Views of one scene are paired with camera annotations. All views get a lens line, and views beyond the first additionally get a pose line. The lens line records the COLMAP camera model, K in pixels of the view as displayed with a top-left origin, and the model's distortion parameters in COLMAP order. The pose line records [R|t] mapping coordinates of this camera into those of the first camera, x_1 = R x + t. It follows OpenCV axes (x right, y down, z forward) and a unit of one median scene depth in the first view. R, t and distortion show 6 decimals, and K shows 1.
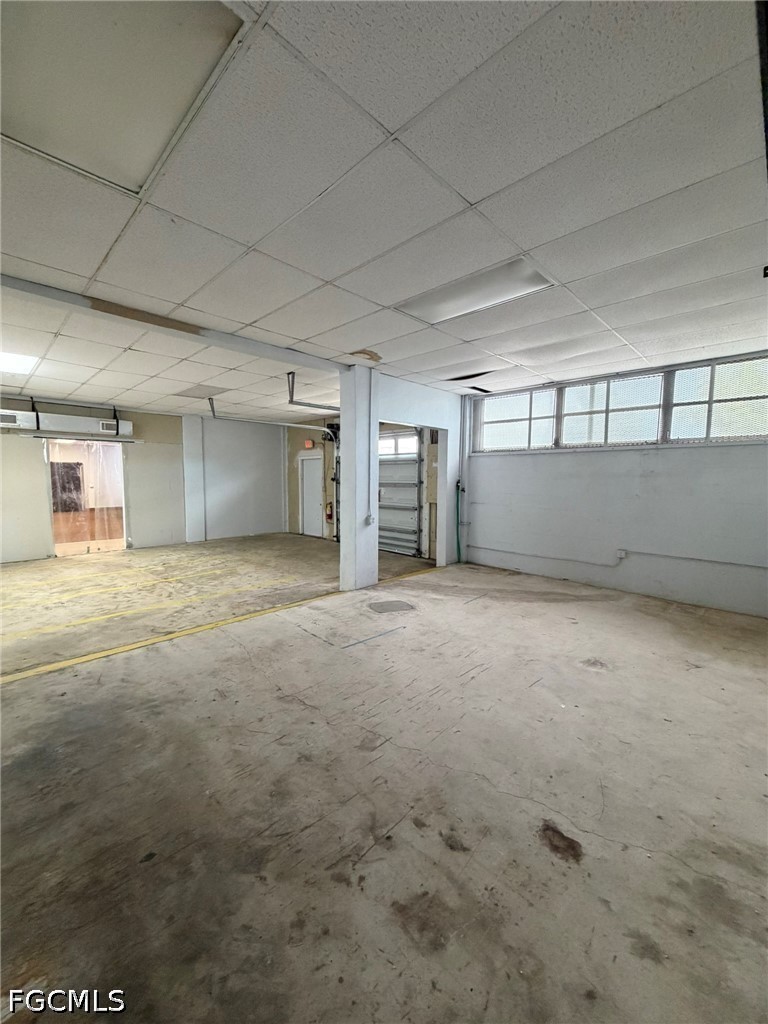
lens RADIAL K [[407.4, 0, 384.0], [0, 407.4, 512.0], [0, 0, 1]] dist [0.000741, -0.000018]
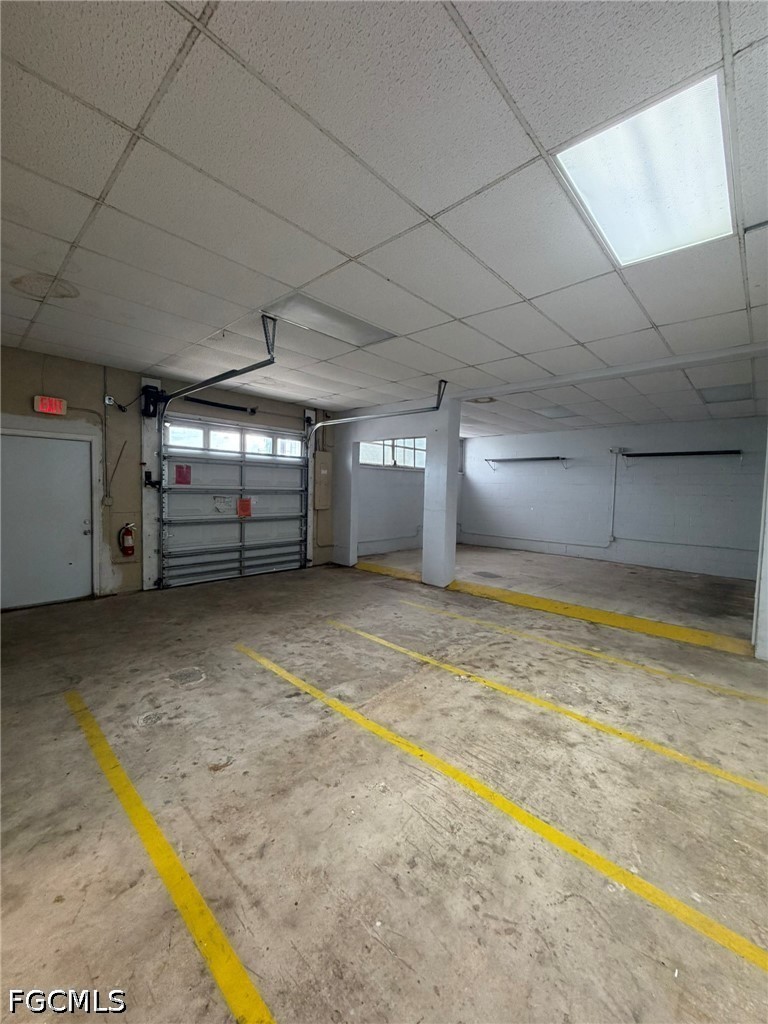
lens RADIAL K [[407.4, 0, 384.0], [0, 407.4, 512.0], [0, 0, 1]] dist [0.000741, -0.000018]
pose [[-0.023157, -0.066523, 0.997516, -1.305631], [0.060618, 0.995854, 0.067820, -0.108827], [-0.997892, 0.062038, -0.019029, 1.257461]]
